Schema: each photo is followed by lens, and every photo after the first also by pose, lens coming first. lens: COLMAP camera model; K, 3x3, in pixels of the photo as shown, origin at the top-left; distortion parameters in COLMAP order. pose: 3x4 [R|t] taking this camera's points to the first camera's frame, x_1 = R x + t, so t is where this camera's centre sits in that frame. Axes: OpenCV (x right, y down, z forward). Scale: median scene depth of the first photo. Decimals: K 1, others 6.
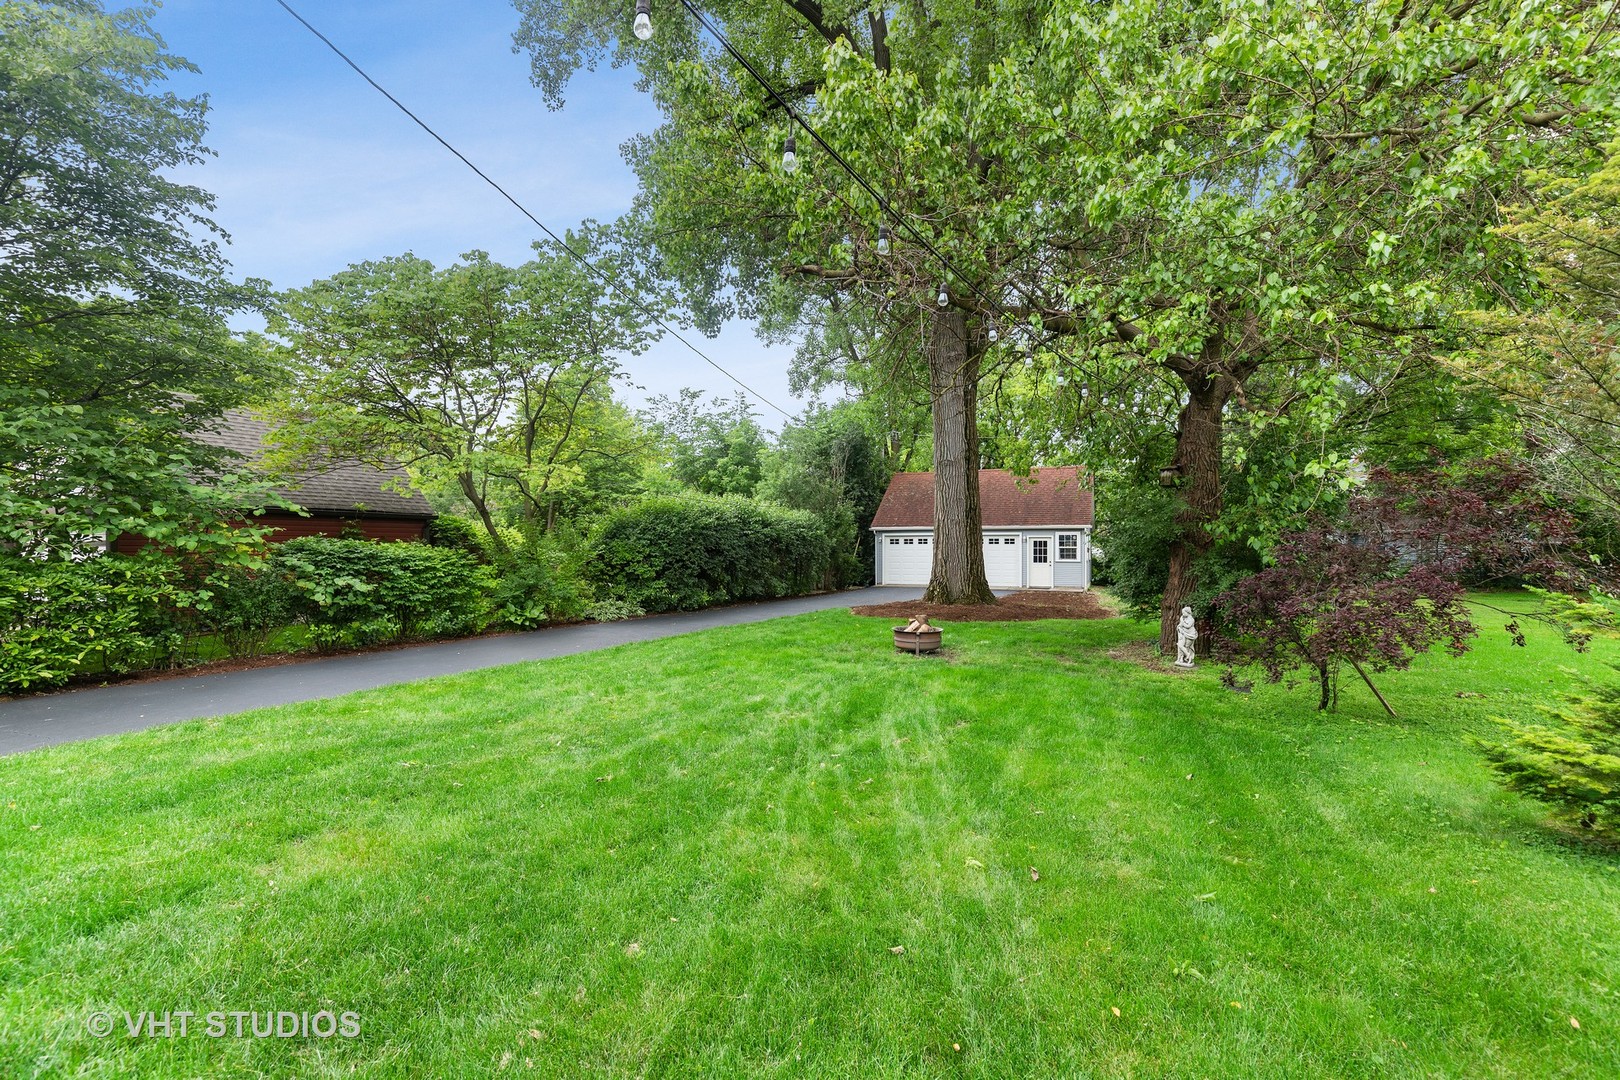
lens RADIAL K [[728.6, 0, 806.7], [0, 728.6, 545.5], [0, 0, 1]] dist [0.008310, -0.002411]
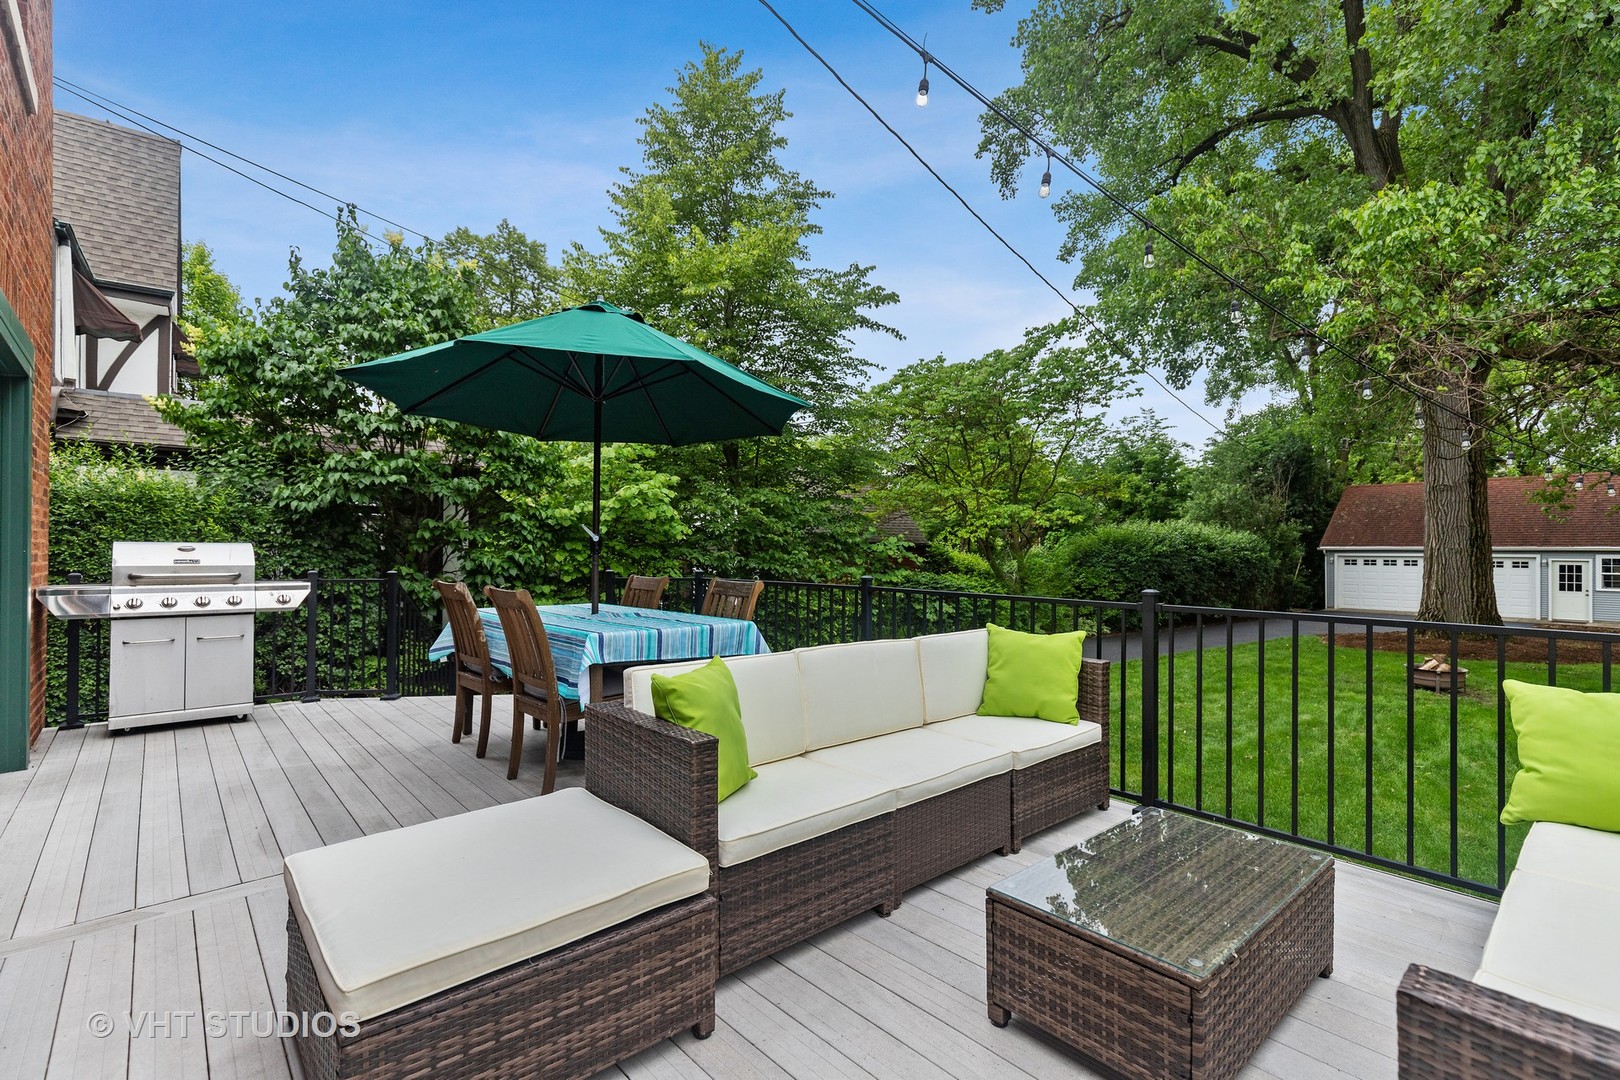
lens RADIAL K [[728.6, 0, 816.1], [0, 728.6, 537.9], [0, 0, 1]] dist [0.008310, -0.002411]
pose [[0.889649, -0.001847, -0.456642, -0.063492], [-0.005622, 0.999872, -0.014997, -0.020235], [0.456611, 0.015909, 0.889524, -0.136905]]
